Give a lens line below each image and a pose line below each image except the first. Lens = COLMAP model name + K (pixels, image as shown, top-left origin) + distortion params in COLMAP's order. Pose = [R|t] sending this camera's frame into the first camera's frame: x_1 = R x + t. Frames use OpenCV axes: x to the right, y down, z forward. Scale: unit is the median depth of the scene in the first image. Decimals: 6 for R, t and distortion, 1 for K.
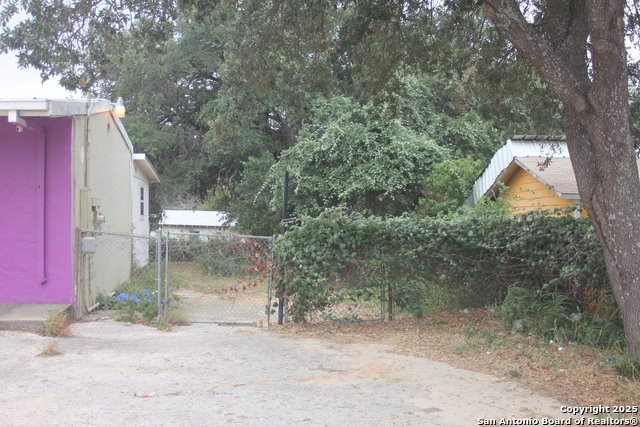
lens RADIAL K [[706.2, 0, 330.6], [0, 706.2, 202.8], [0, 0, 1]] dist [-0.153089, 0.257435]
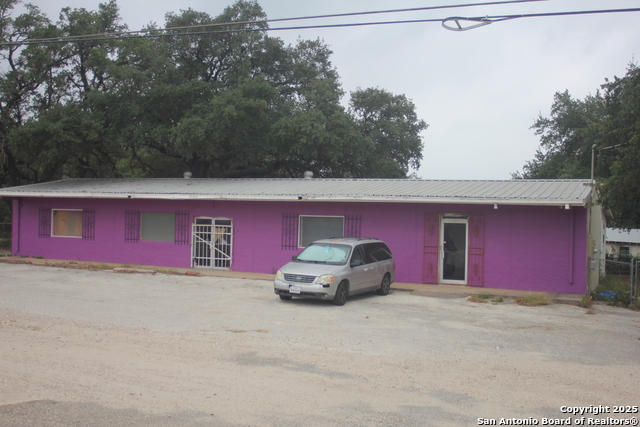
lens RADIAL K [[676.6, 0, 320.0], [0, 676.6, 213.5], [0, 0, 1]] dist [-0.084433, 0.025740]
pose [[0.822065, 0.016712, -0.569149, 0.049914], [-0.014469, 0.999860, 0.008460, -0.052571], [0.569210, 0.001280, 0.822191, -0.573759]]
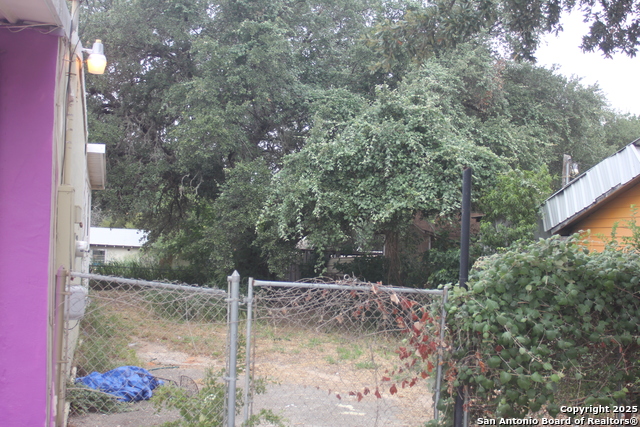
lens RADIAL K [[706.2, 0, 330.6], [0, 706.2, 202.8], [0, 0, 1]] dist [-0.153089, 0.257435]
pose [[0.986847, 0.032349, 0.158389, -0.147908], [-0.027560, 0.999097, -0.032342, 0.001436], [-0.159293, 0.027552, 0.986847, 0.290141]]
